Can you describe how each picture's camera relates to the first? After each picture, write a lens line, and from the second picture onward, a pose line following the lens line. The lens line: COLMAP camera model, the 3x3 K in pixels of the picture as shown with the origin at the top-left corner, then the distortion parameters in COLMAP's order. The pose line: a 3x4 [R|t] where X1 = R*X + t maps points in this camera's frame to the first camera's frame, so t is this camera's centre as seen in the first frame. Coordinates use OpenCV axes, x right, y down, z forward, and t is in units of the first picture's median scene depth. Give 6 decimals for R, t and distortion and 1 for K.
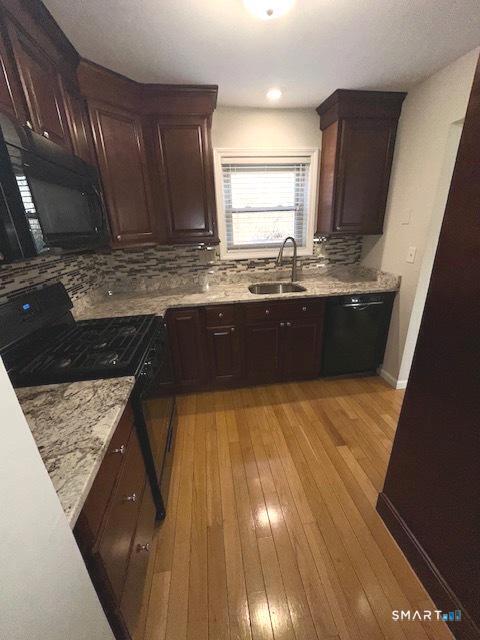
lens RADIAL K [[256.0, 0, 239.2], [0, 256.0, 319.0], [0, 0, 1]] dist [0.003950, 0.000253]
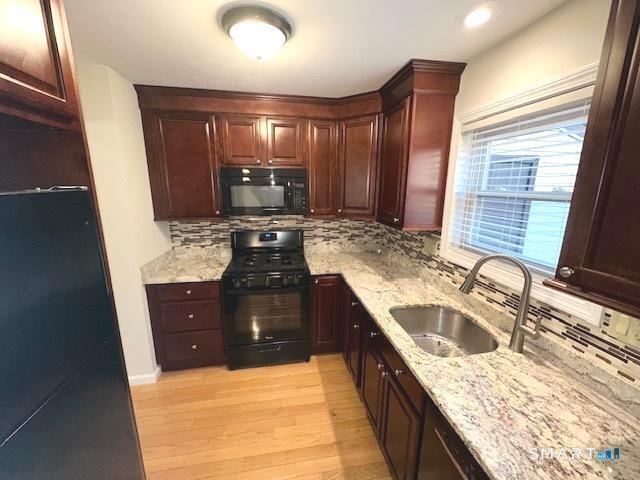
lens RADIAL K [[256.0, 0, 318.3], [0, 256.0, 239.6], [0, 0, 1]] dist [0.003950, 0.000253]
pose [[0.023527, 0.248261, -0.968407, 0.668626], [-0.349600, 0.909559, 0.224681, -0.342564], [0.936604, 0.333269, 0.108191, 0.621751]]
